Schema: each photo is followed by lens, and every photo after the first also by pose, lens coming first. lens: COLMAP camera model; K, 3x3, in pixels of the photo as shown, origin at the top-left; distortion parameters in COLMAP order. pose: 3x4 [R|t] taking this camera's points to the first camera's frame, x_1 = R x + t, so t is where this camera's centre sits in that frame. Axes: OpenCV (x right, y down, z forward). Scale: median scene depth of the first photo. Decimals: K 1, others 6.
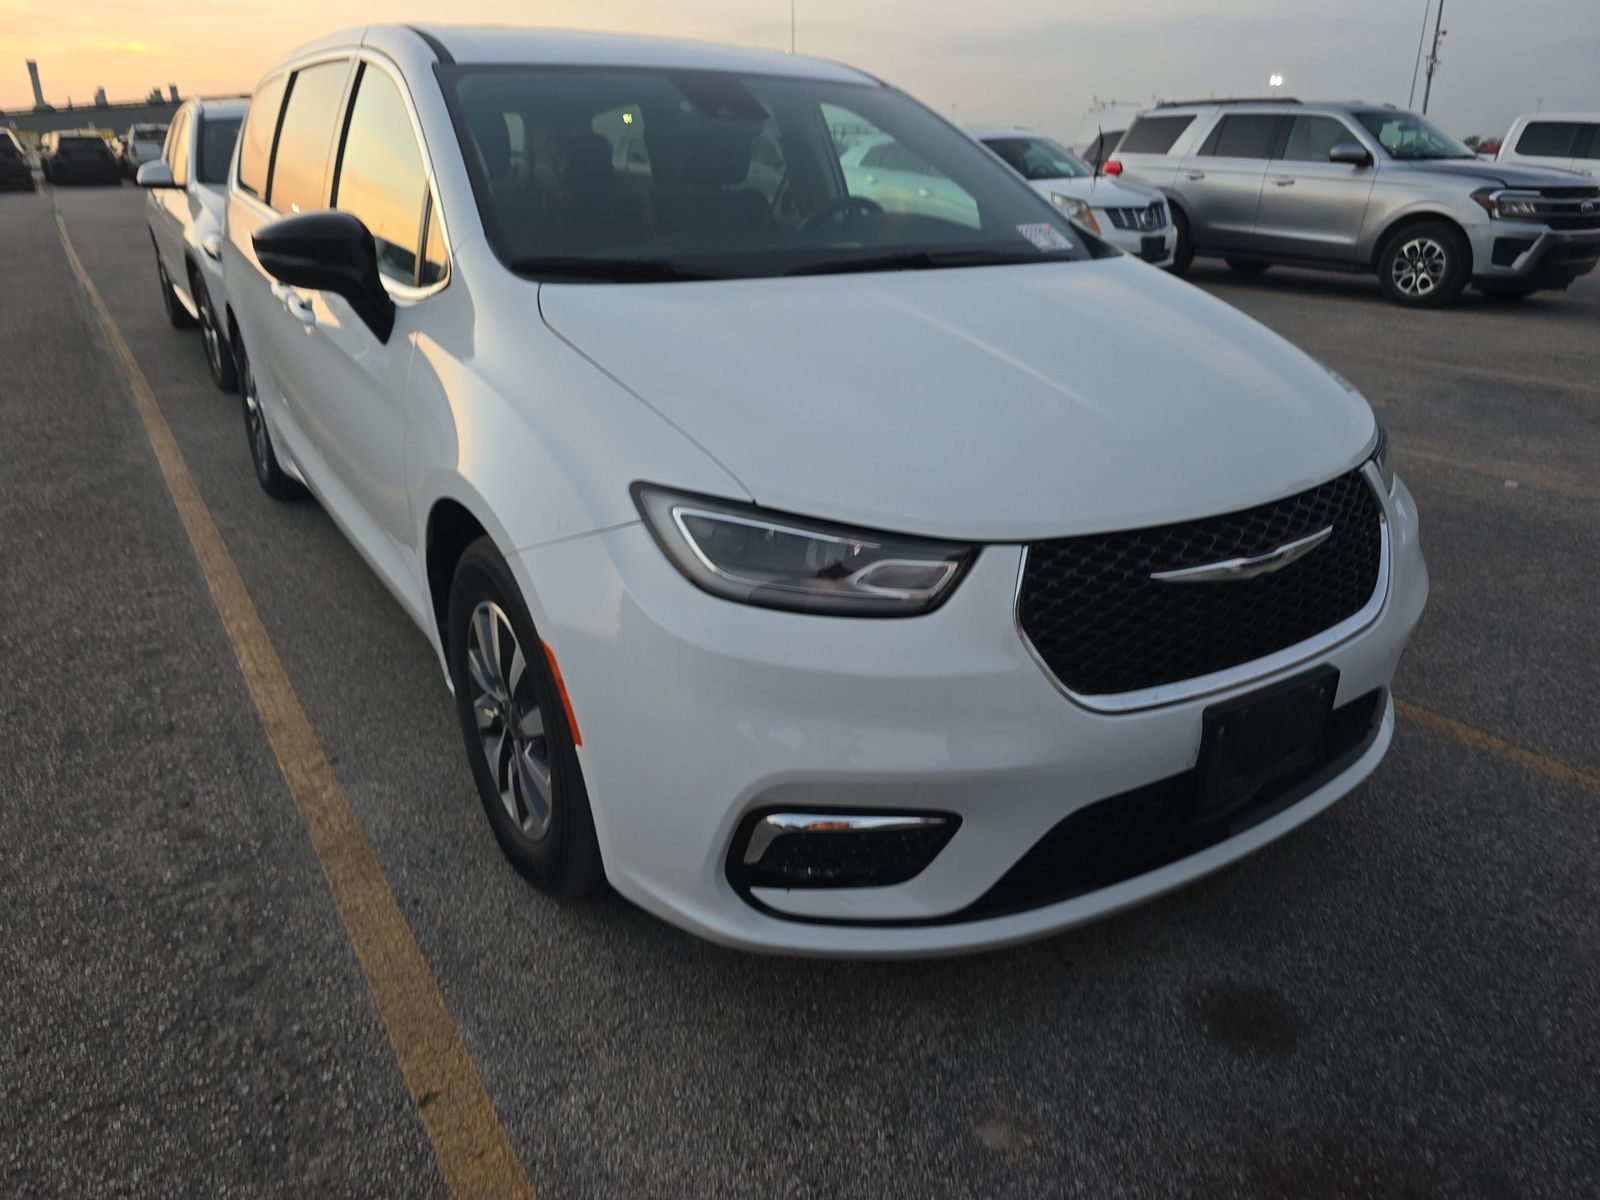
lens RADIAL K [[1073.3, 0, 809.9], [0, 1073.3, 601.3], [0, 0, 1]] dist [0.036344, -0.033509]
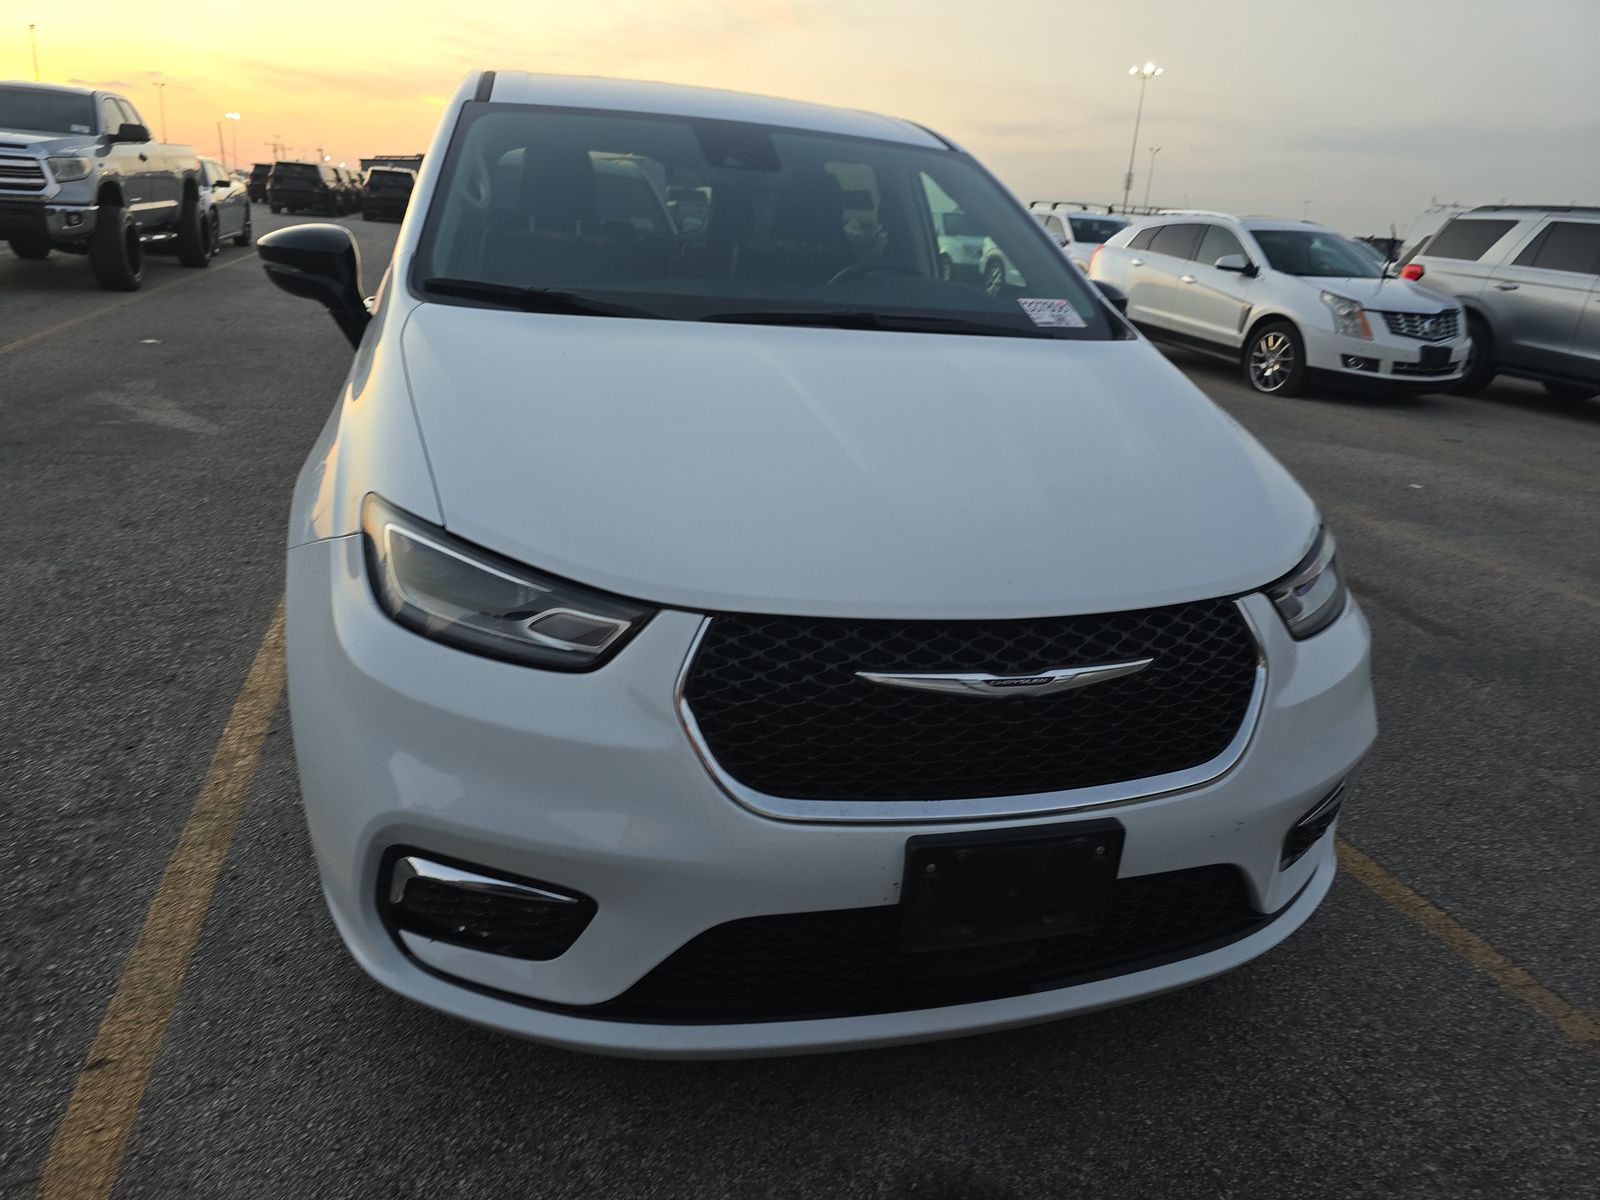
lens RADIAL K [[1073.3, 0, 801.1], [0, 1073.3, 598.2], [0, 0, 1]] dist [0.036344, -0.033509]
pose [[0.958459, 0.150428, -0.242337, 0.340193], [-0.165265, 0.985355, -0.041989, -0.028495], [0.232472, 0.080294, 0.969283, 0.095618]]
